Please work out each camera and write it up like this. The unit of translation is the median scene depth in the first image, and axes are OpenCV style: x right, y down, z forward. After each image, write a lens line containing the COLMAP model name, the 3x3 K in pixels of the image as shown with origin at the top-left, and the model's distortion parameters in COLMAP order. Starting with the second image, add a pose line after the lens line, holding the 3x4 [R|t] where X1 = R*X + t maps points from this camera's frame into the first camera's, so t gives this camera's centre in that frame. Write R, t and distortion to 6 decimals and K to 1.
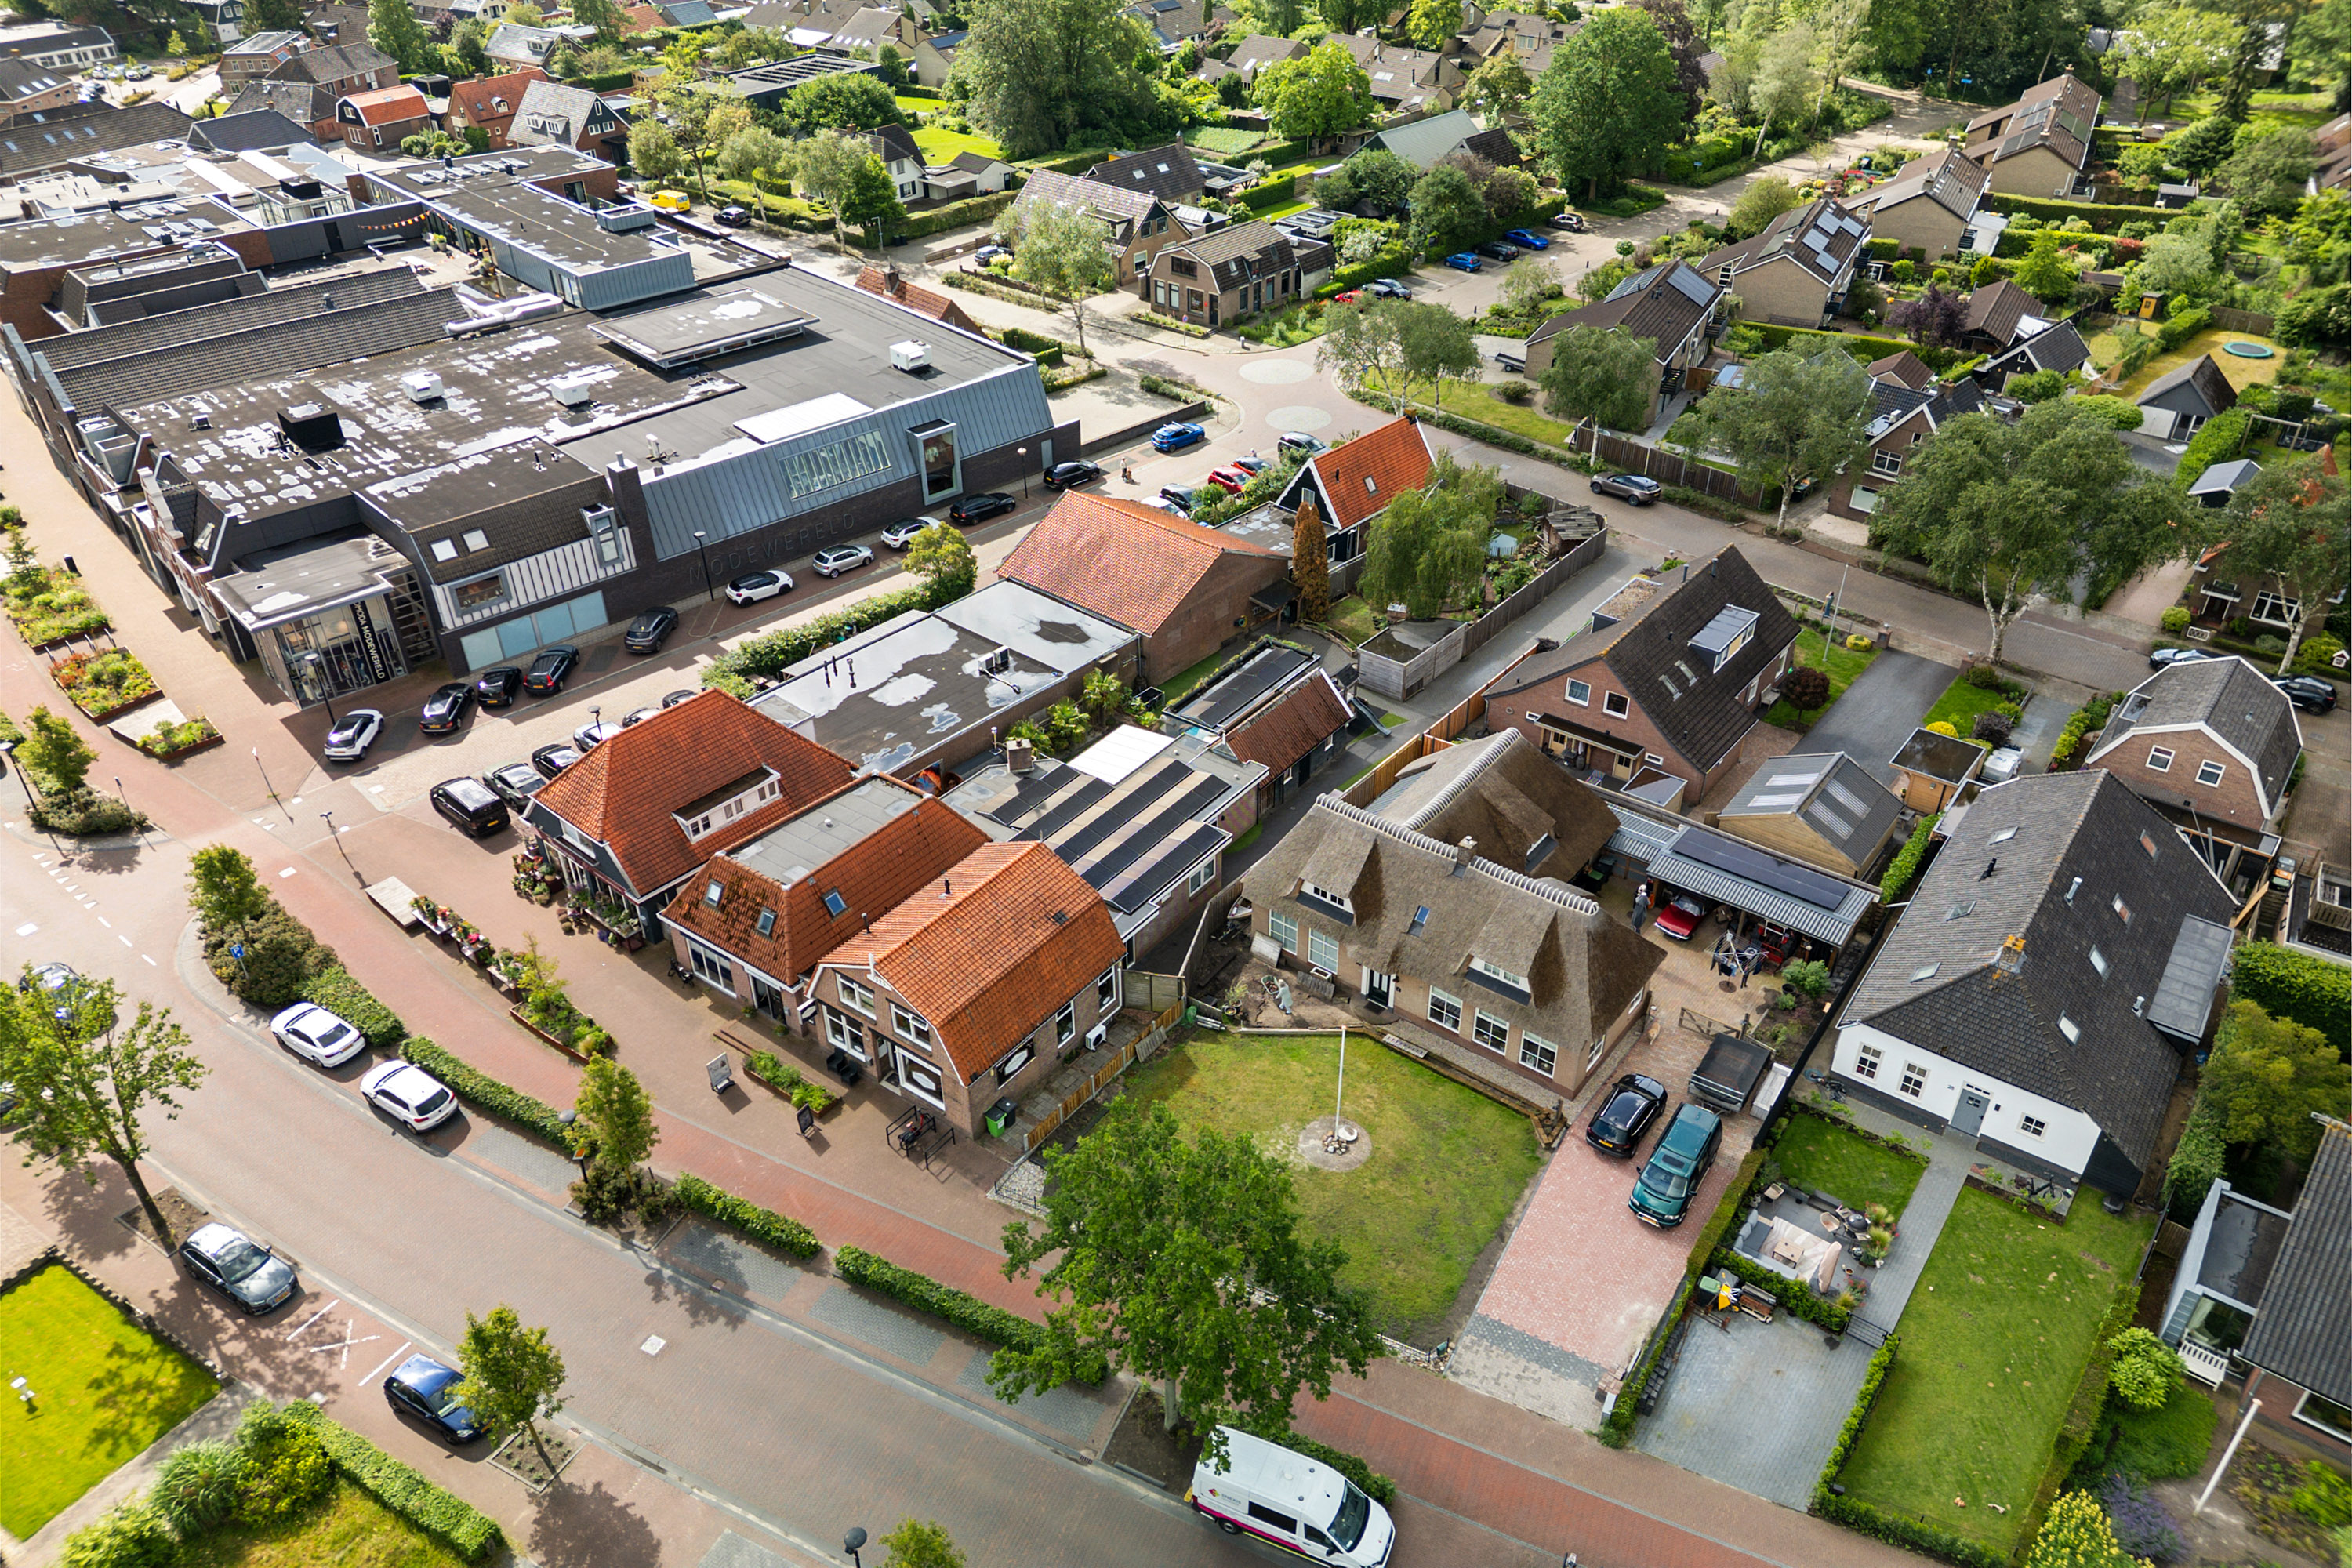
lens RADIAL K [[1612.8, 0, 1176.0], [0, 1612.8, 784.0], [0, 0, 1]] dist [0.052472, -0.038185]
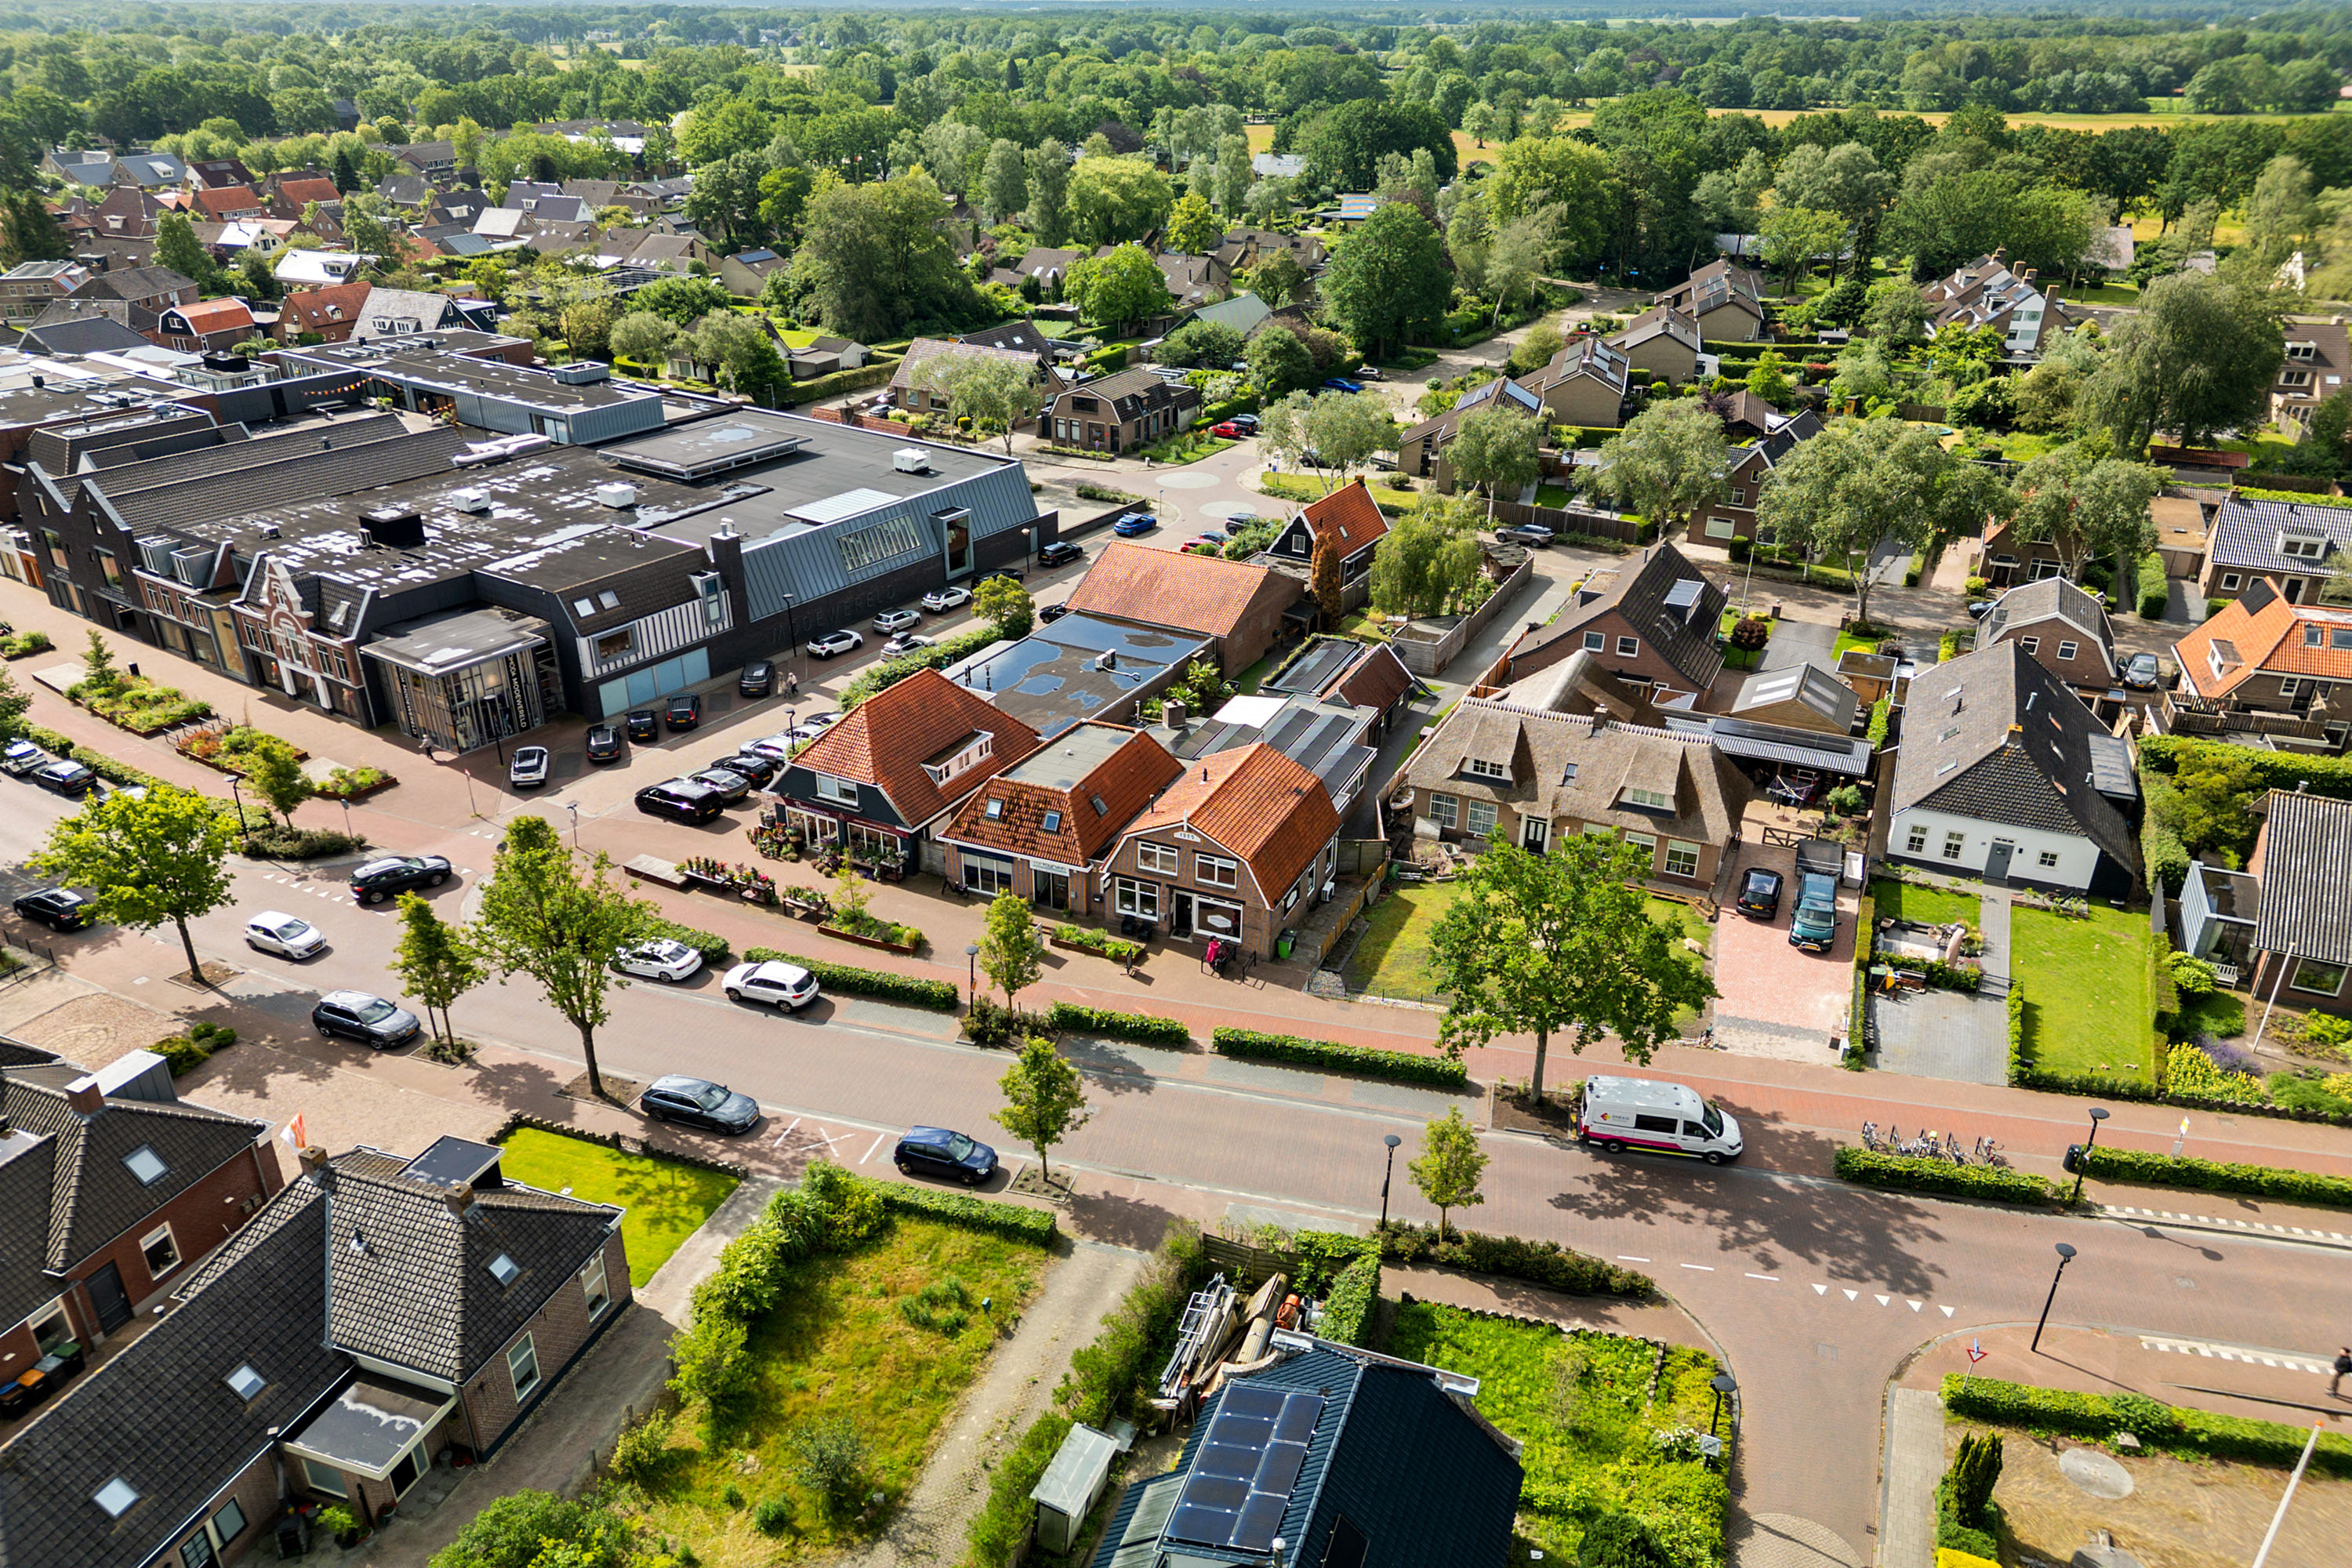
lens RADIAL K [[1558.7, 0, 1176.1], [0, 1558.7, 757.3], [0, 0, 1]] dist [0.061023, -0.048284]
pose [[0.980335, -0.069944, 0.184527, -0.241010], [0.095099, 0.986785, -0.131195, 0.128744], [-0.172912, 0.146163, 0.974032, -0.098231]]
